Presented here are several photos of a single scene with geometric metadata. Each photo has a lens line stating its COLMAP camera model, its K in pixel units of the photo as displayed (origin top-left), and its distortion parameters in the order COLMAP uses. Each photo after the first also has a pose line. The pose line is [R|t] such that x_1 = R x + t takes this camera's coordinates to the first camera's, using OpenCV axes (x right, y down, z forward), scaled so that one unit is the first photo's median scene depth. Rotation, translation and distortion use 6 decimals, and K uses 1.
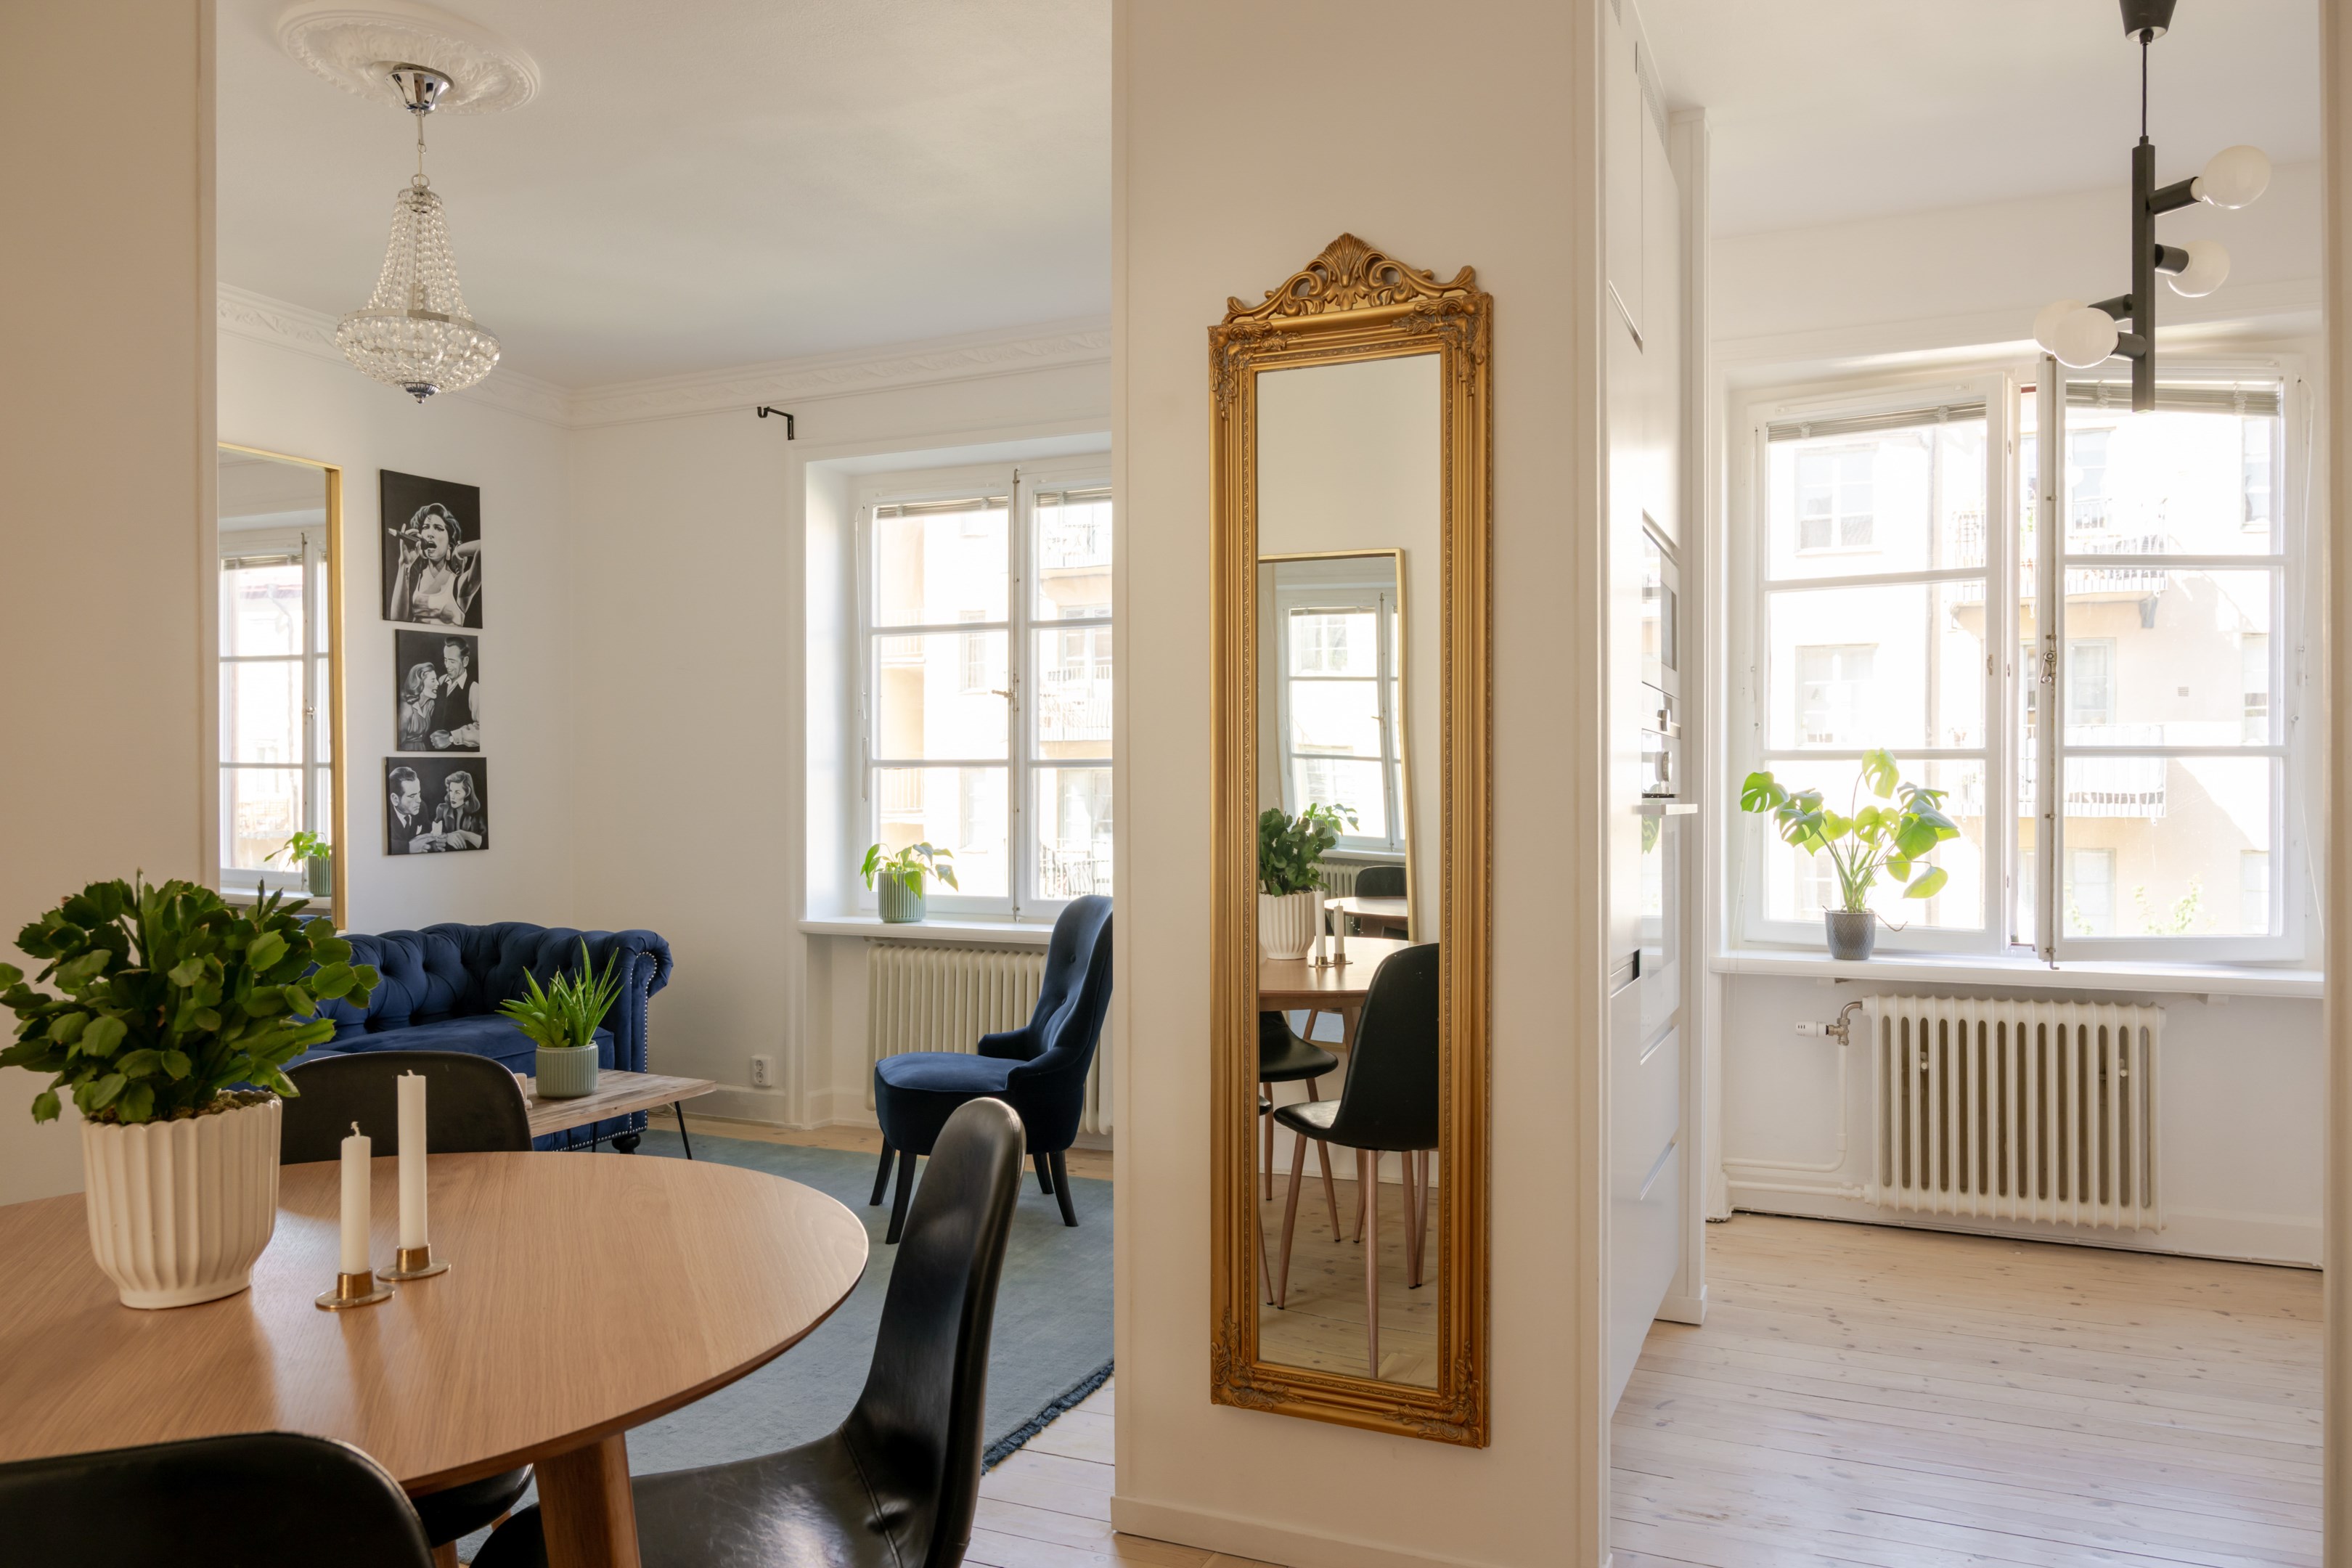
lens RADIAL K [[1581.3, 0, 1183.2], [0, 1581.3, 801.0], [0, 0, 1]] dist [-0.000072, -0.008241]
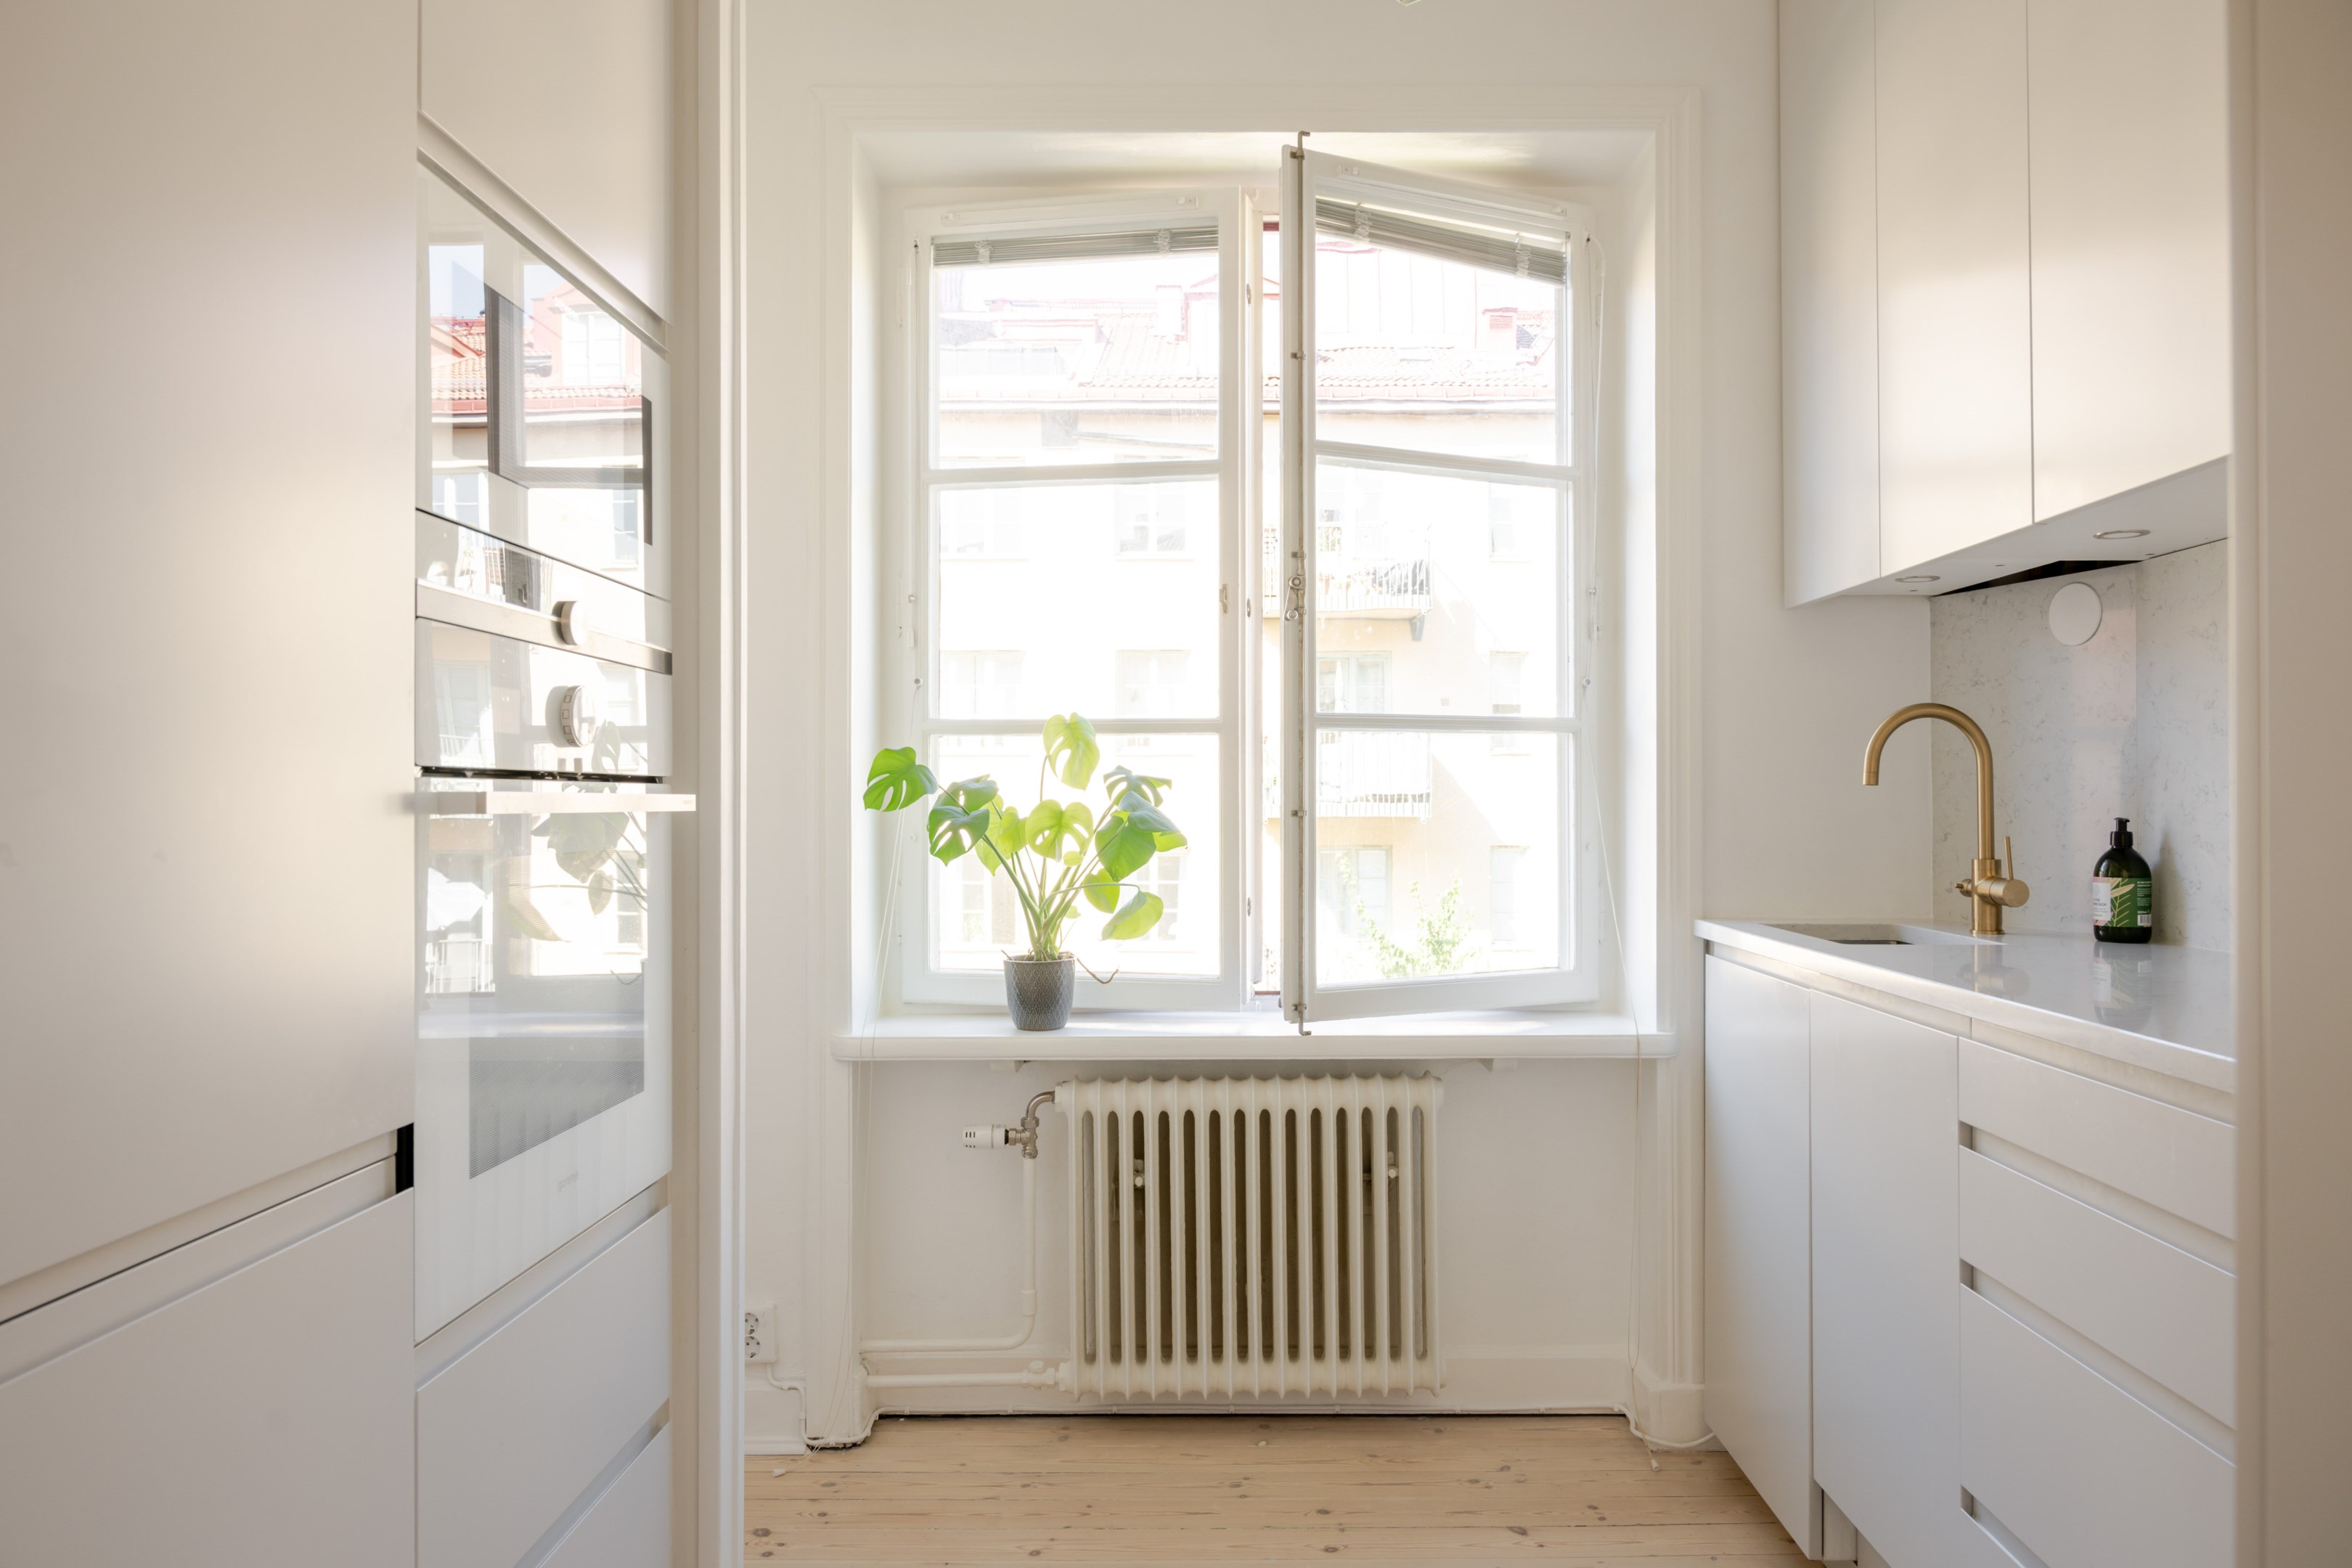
lens RADIAL K [[1581.3, 0, 1220.7], [0, 1581.3, 785.0], [0, 0, 1]] dist [-0.000072, -0.008241]
pose [[0.910970, 0.000678, 0.412473, 0.222776], [0.004288, 0.999929, -0.011116, 0.004440], [-0.412451, 0.011895, 0.910902, 0.367311]]
